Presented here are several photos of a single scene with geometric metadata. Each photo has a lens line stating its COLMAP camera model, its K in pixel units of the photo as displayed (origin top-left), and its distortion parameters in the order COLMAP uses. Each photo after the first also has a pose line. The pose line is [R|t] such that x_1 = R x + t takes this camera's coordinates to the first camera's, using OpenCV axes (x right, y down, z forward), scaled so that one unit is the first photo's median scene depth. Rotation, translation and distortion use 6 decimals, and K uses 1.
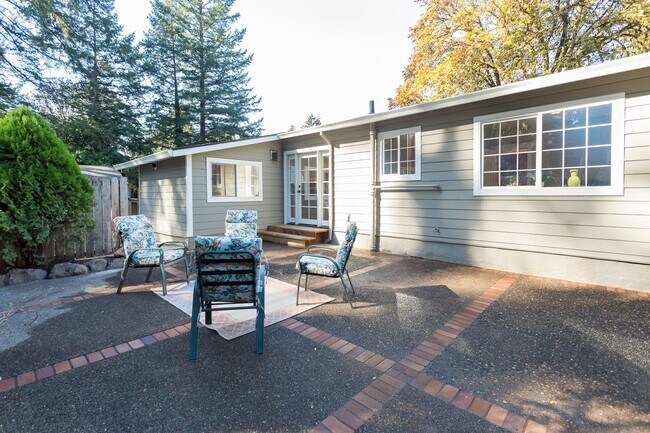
lens RADIAL K [[308.9, 0, 318.7], [0, 308.9, 199.2], [0, 0, 1]] dist [-0.003283, 0.002645]
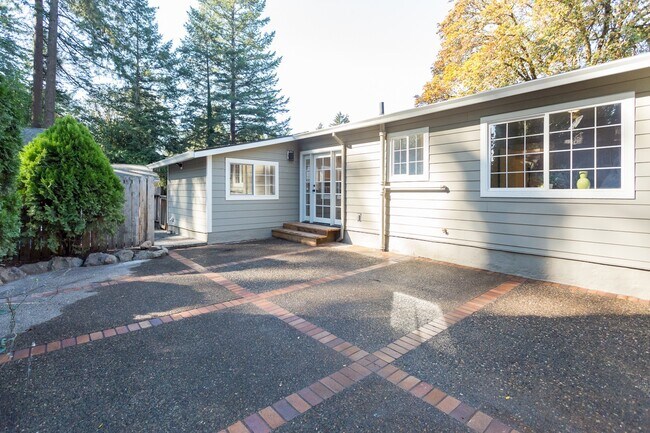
lens RADIAL K [[308.9, 0, 312.2], [0, 308.9, 190.8], [0, 0, 1]] dist [-0.003283, 0.002645]
pose [[0.994392, 0.008401, -0.105424, 0.008246], [-0.010686, 0.999720, -0.021125, -0.000513], [0.105217, 0.022133, 0.994203, -0.004883]]
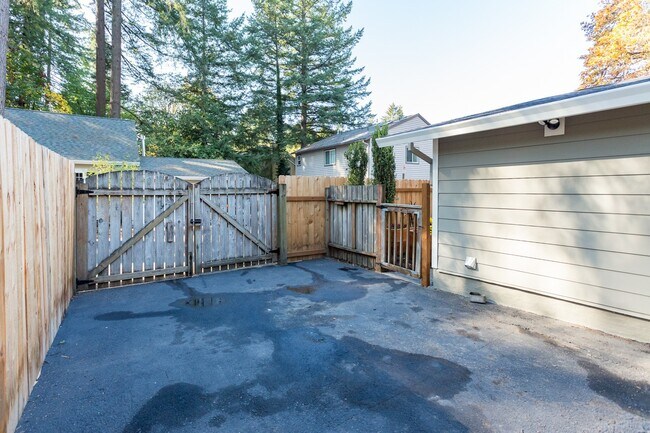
lens RADIAL K [[308.9, 0, 311.4], [0, 308.9, 195.6], [0, 0, 1]] dist [-0.003283, 0.002645]
pose [[0.976460, -0.000255, -0.215697, -0.960285], [0.000393, 1.000000, 0.000600, -0.004996], [0.215696, -0.000671, 0.976460, 0.692226]]
